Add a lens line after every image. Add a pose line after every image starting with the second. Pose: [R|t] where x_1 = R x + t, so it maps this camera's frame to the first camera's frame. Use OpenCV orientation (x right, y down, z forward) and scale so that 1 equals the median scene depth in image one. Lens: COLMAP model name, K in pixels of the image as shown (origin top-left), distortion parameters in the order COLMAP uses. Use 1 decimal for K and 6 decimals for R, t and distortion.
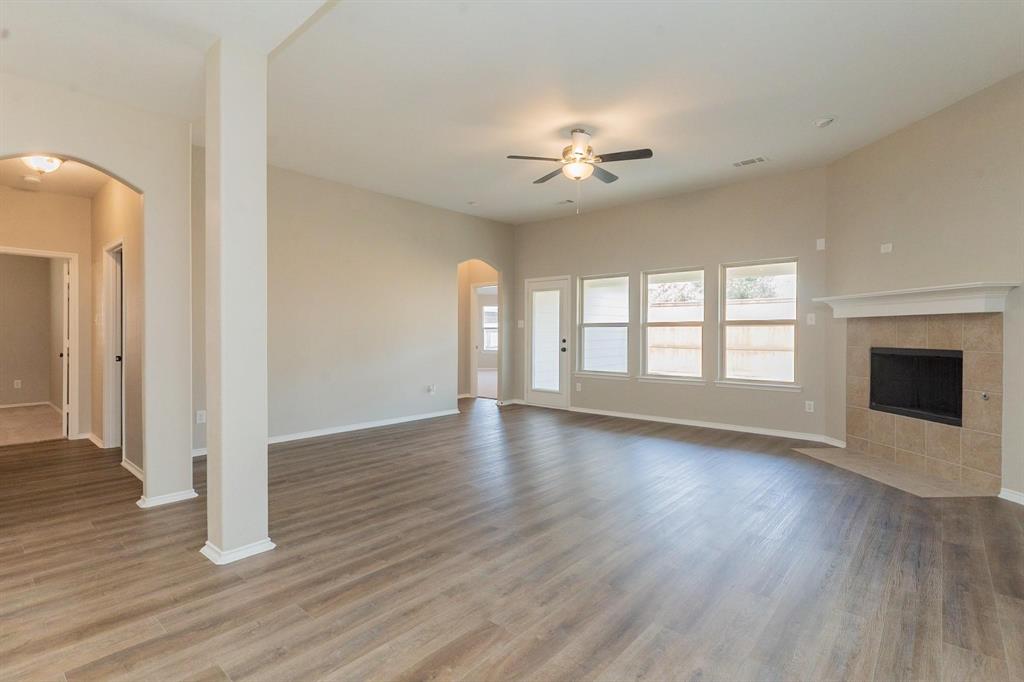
lens RADIAL K [[503.8, 0, 507.9], [0, 503.8, 333.7], [0, 0, 1]] dist [0.001207, 0.002849]
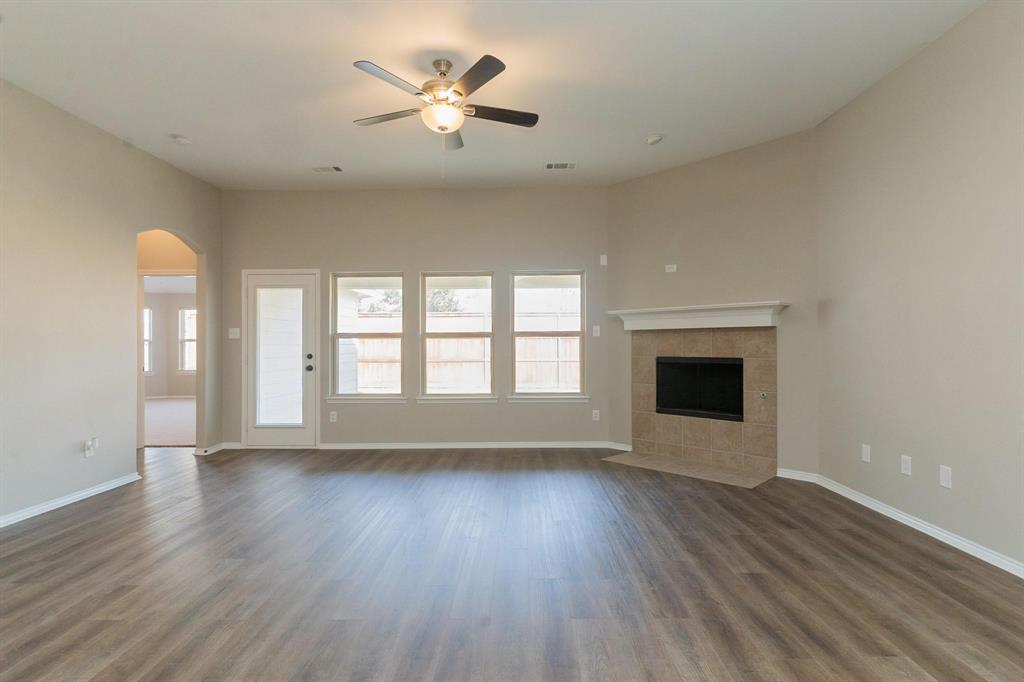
lens RADIAL K [[503.8, 0, 515.3], [0, 503.8, 343.3], [0, 0, 1]] dist [0.001207, 0.002849]
pose [[0.750475, -0.002292, 0.660895, -0.213801], [0.006676, 0.999969, -0.004112, -0.000205], [-0.660865, 0.007498, 0.750467, 0.329775]]
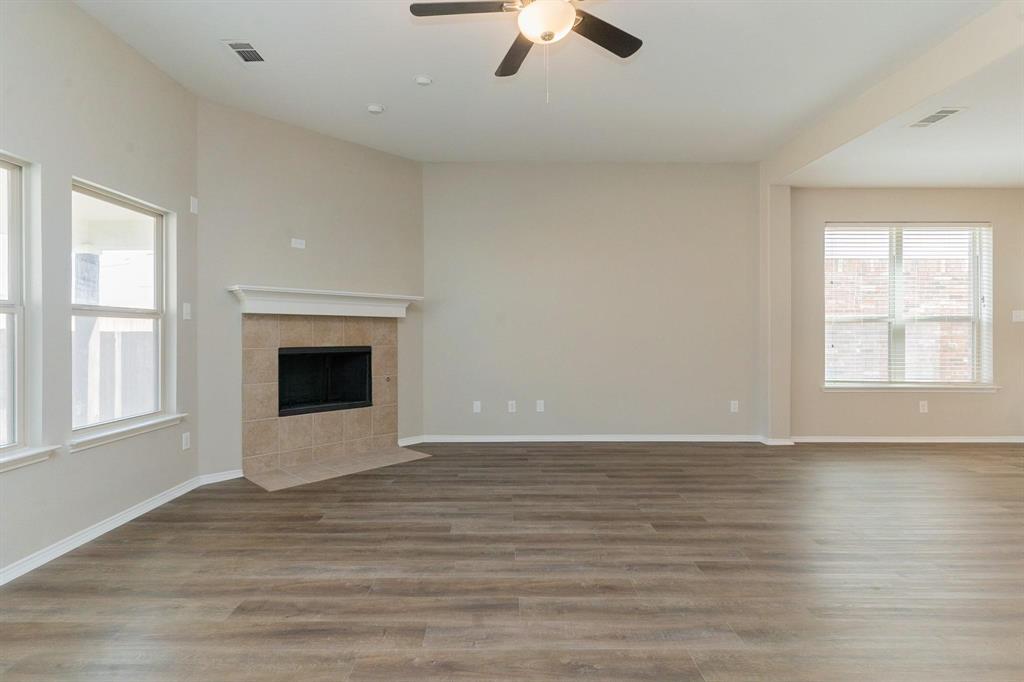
lens RADIAL K [[503.8, 0, 505.0], [0, 503.8, 336.7], [0, 0, 1]] dist [0.001207, 0.002849]
pose [[-0.661103, 0.000009, 0.750295, -0.194456], [0.005274, 0.999975, 0.004635, 0.004317], [-0.750276, 0.007022, -0.661087, 1.138574]]
